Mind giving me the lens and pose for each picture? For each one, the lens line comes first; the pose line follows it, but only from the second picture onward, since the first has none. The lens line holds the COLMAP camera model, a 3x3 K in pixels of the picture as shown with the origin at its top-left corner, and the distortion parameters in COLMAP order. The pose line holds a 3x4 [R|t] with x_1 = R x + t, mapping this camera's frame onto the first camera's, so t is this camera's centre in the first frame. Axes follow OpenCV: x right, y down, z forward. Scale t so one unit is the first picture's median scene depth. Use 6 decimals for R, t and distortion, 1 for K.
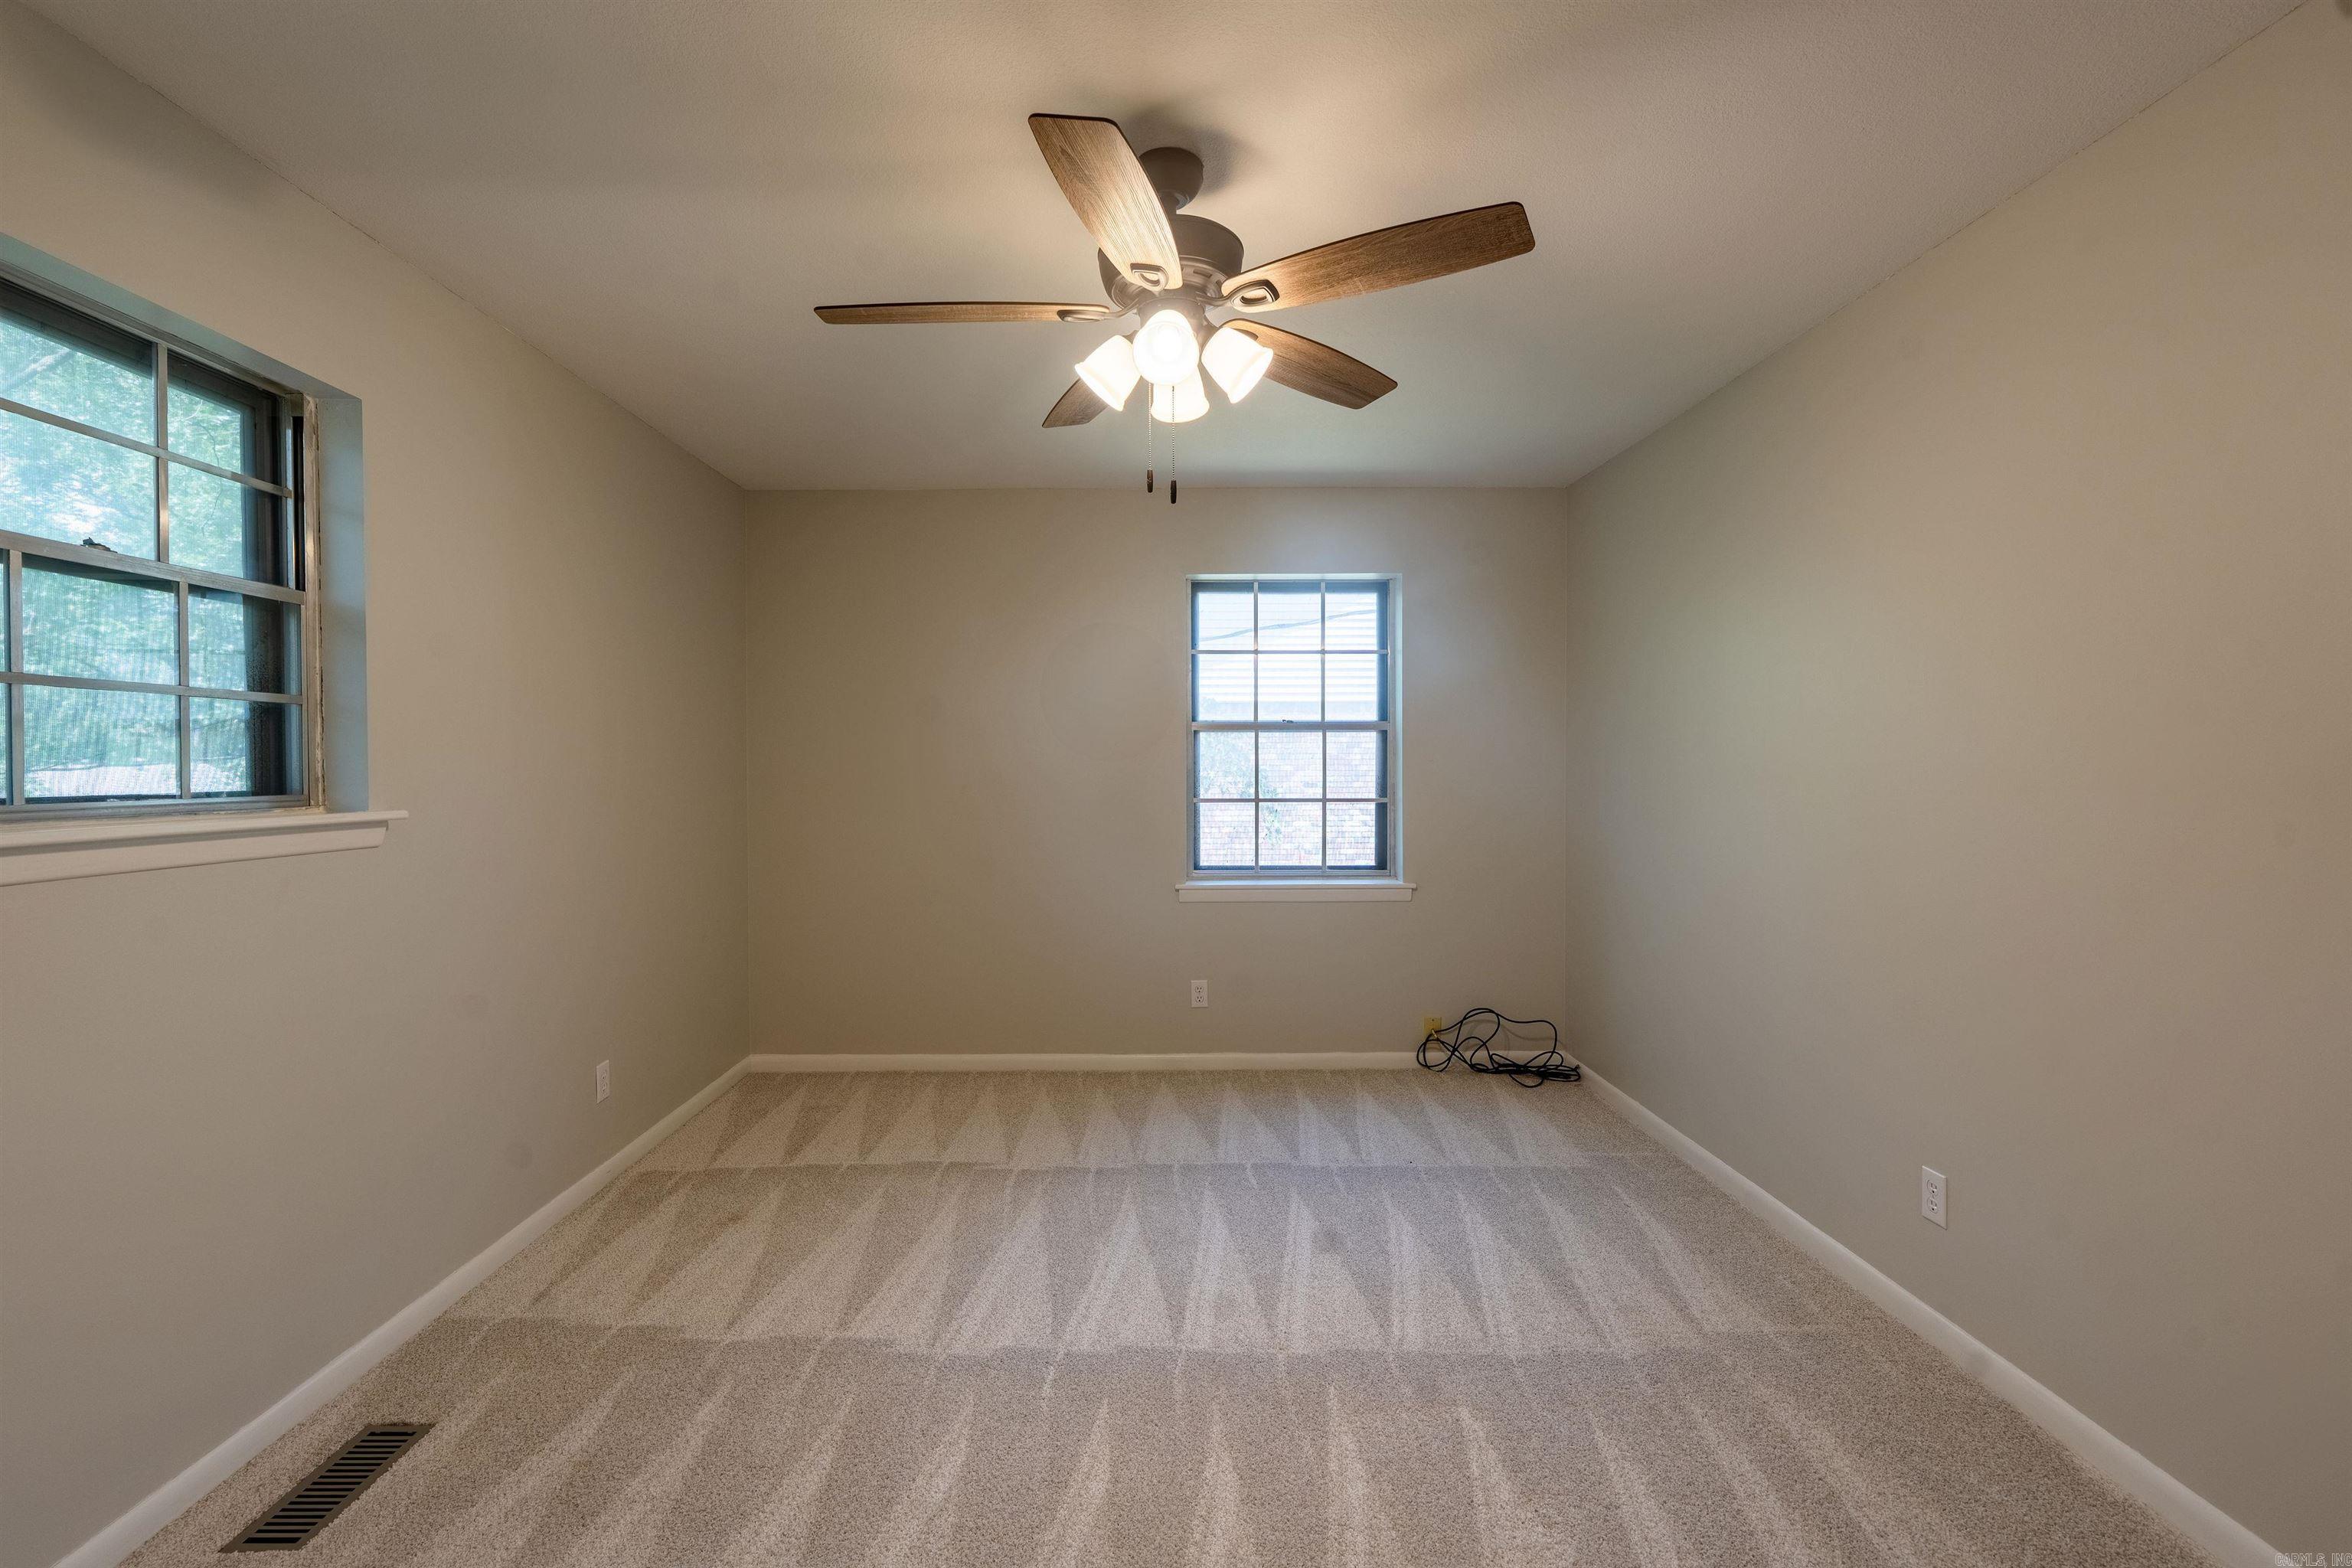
lens RADIAL K [[1068.5, 0, 1171.8], [0, 1068.5, 777.5], [0, 0, 1]] dist [-0.008269, 0.004594]
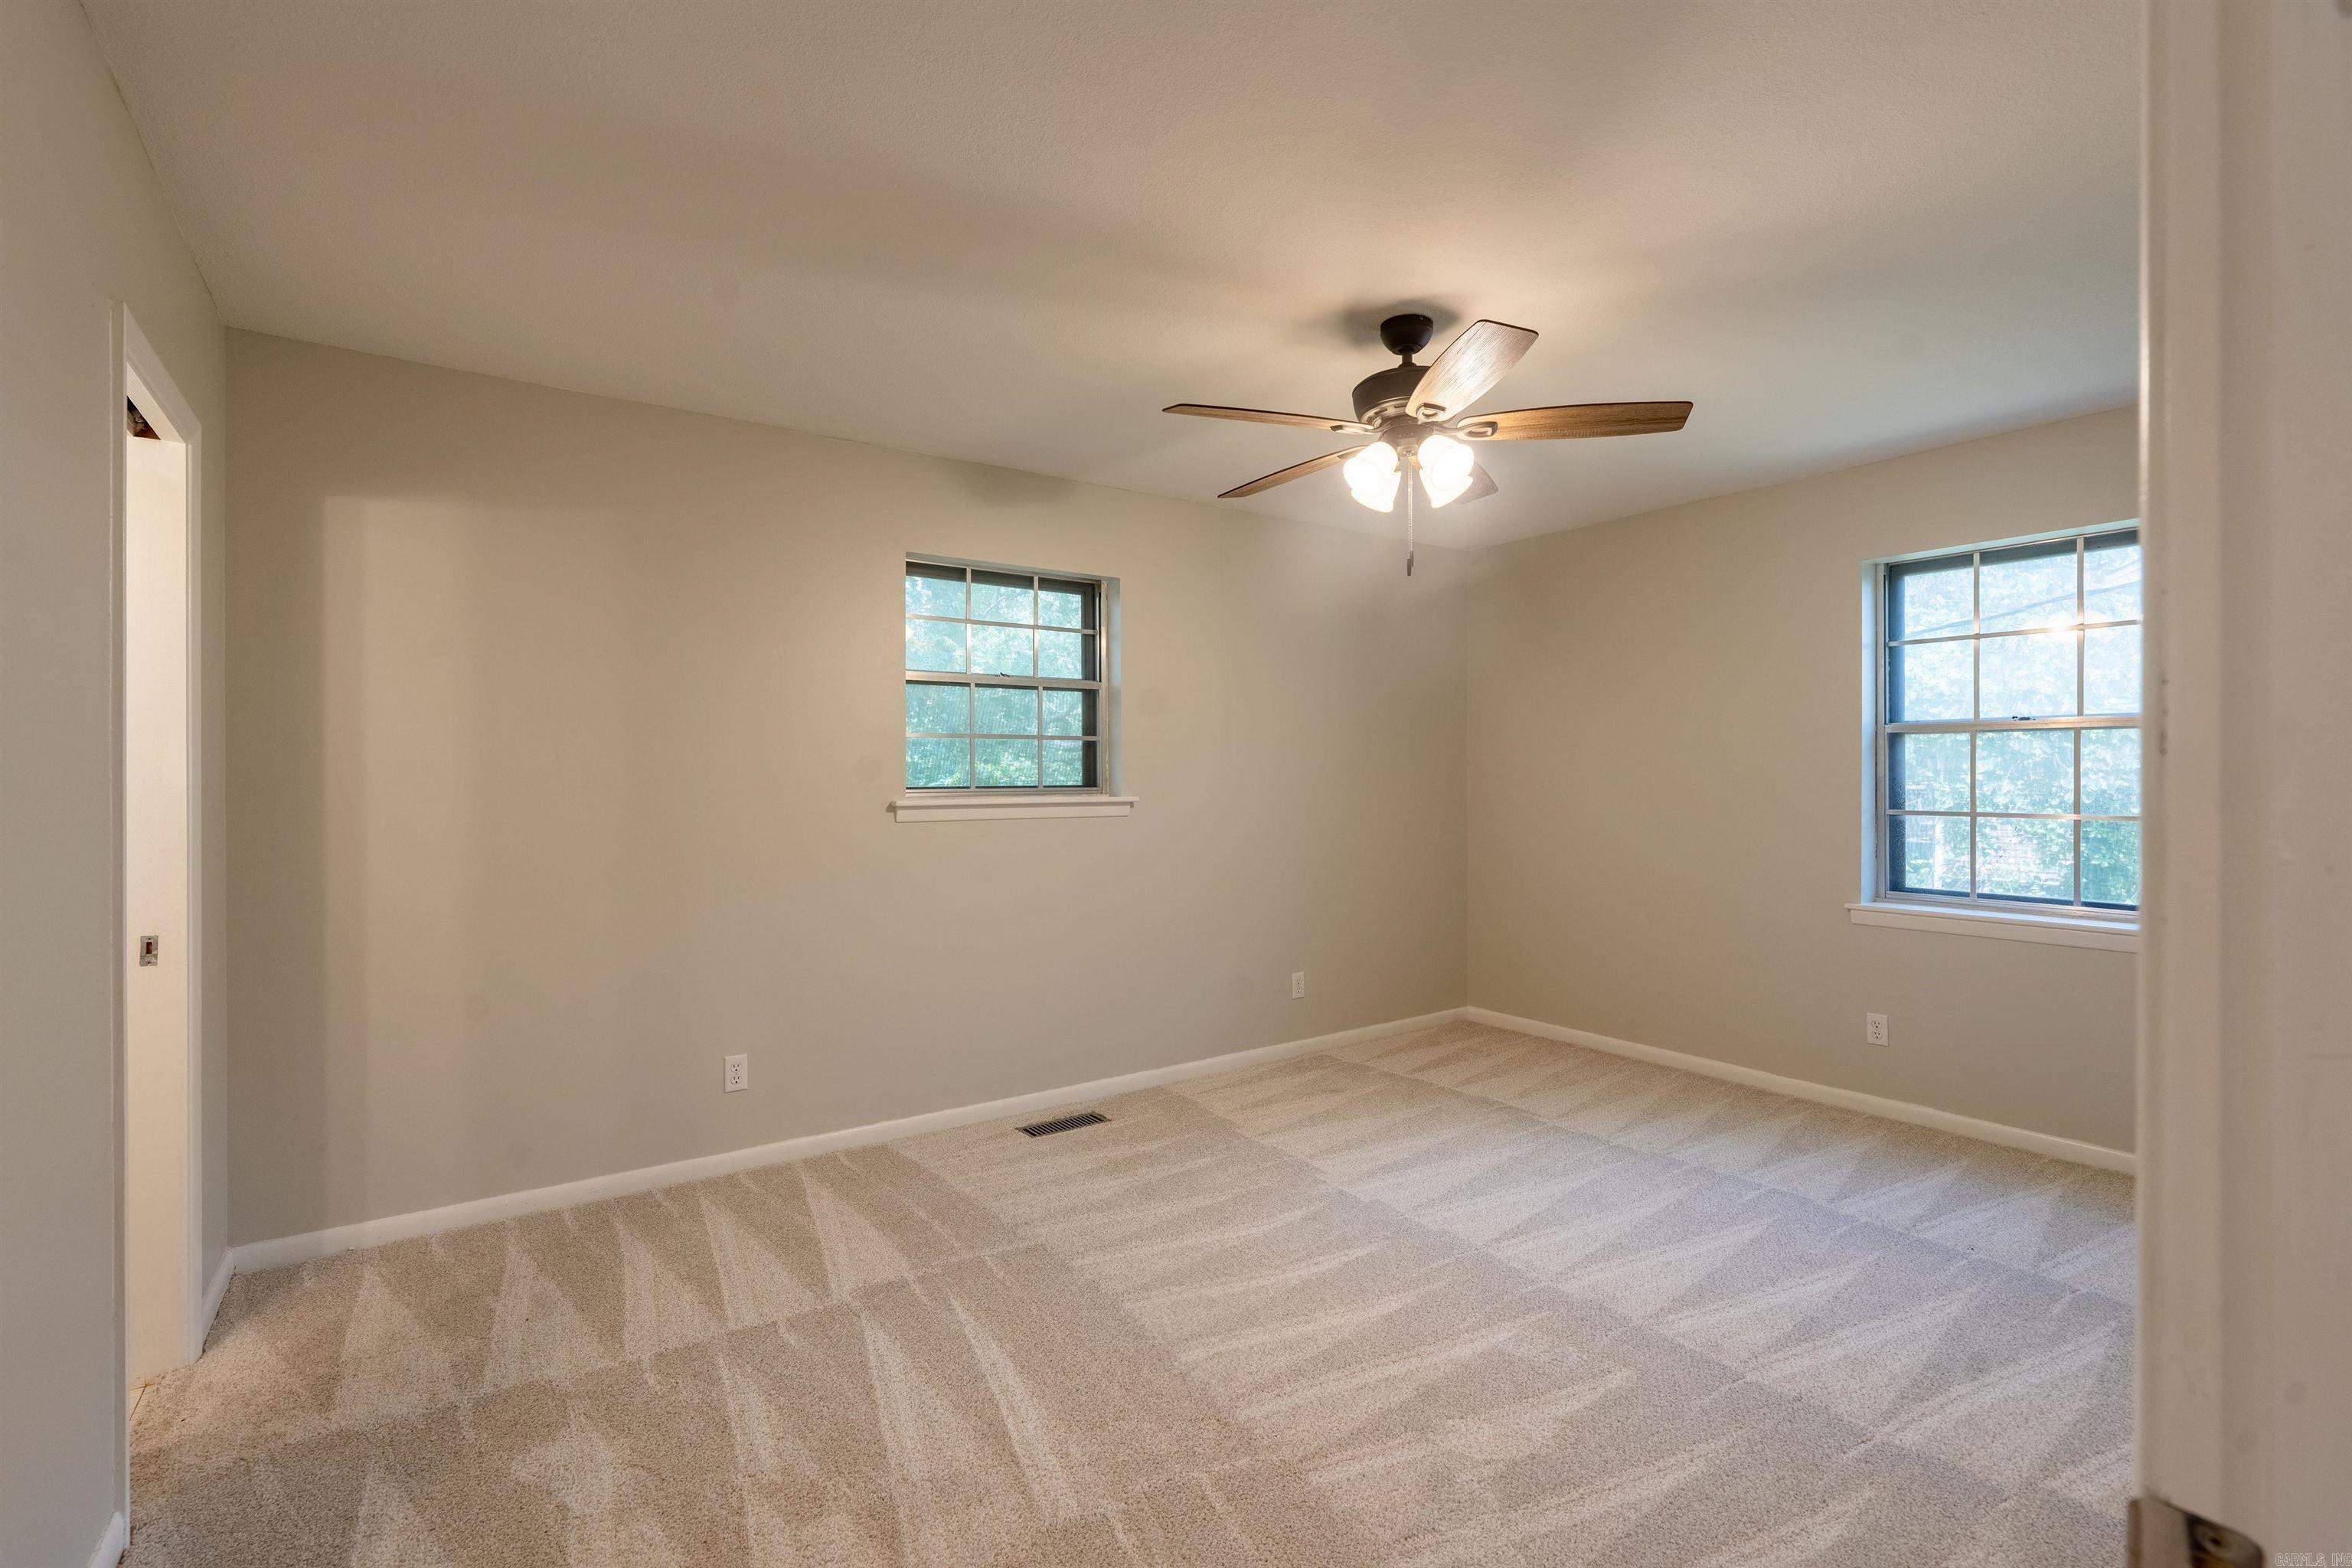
lens RADIAL K [[1068.5, 0, 1134.4], [0, 1068.5, 777.4], [0, 0, 1]] dist [-0.008269, 0.004594]
pose [[0.549276, 0.005005, -0.835626, 0.608646], [-0.009507, 0.999955, -0.000260, -0.001946], [0.835587, 0.008087, 0.549299, -0.008970]]
